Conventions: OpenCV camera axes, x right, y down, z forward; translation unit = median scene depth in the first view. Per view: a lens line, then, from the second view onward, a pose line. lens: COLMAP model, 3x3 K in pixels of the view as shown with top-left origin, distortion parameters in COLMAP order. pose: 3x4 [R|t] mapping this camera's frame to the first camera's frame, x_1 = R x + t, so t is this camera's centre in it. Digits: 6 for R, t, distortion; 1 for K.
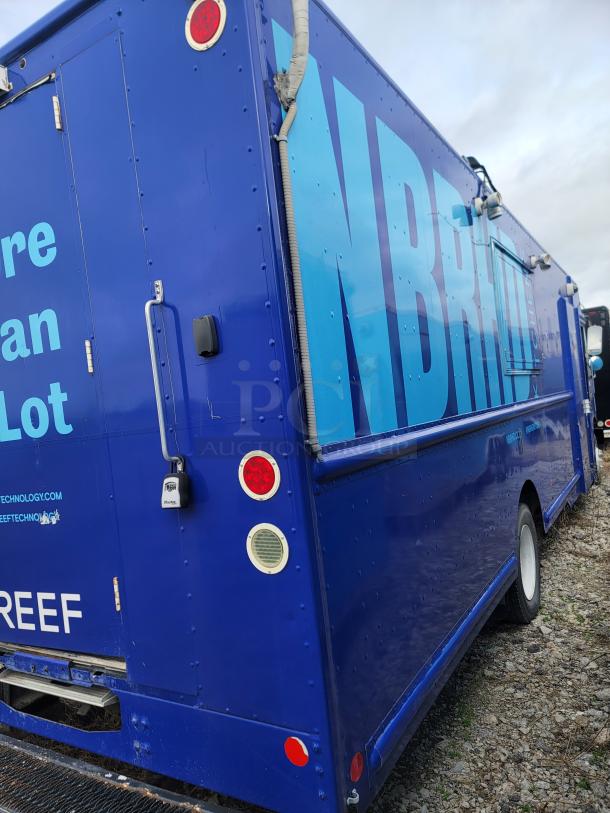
lens RADIAL K [[579.0, 0, 304.9], [0, 579.0, 428.5], [0, 0, 1]] dist [0.023321, -0.003720]
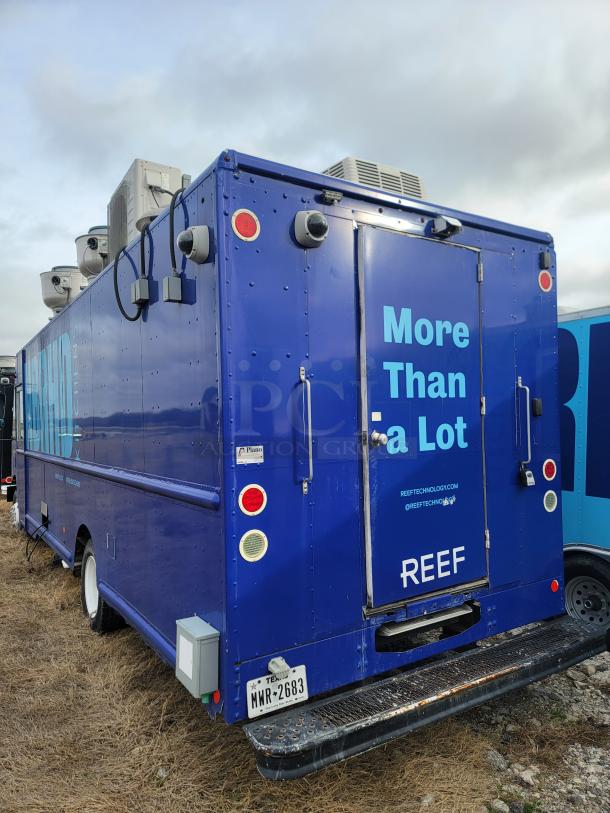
lens RADIAL K [[579.0, 0, 304.9], [0, 579.0, 428.5], [0, 0, 1]] dist [0.023321, -0.003720]
pose [[0.438543, 0.092961, 0.893889, -2.029296], [0.001732, 0.994547, -0.104279, 0.122214], [-0.898708, 0.047279, 0.435991, 0.656600]]
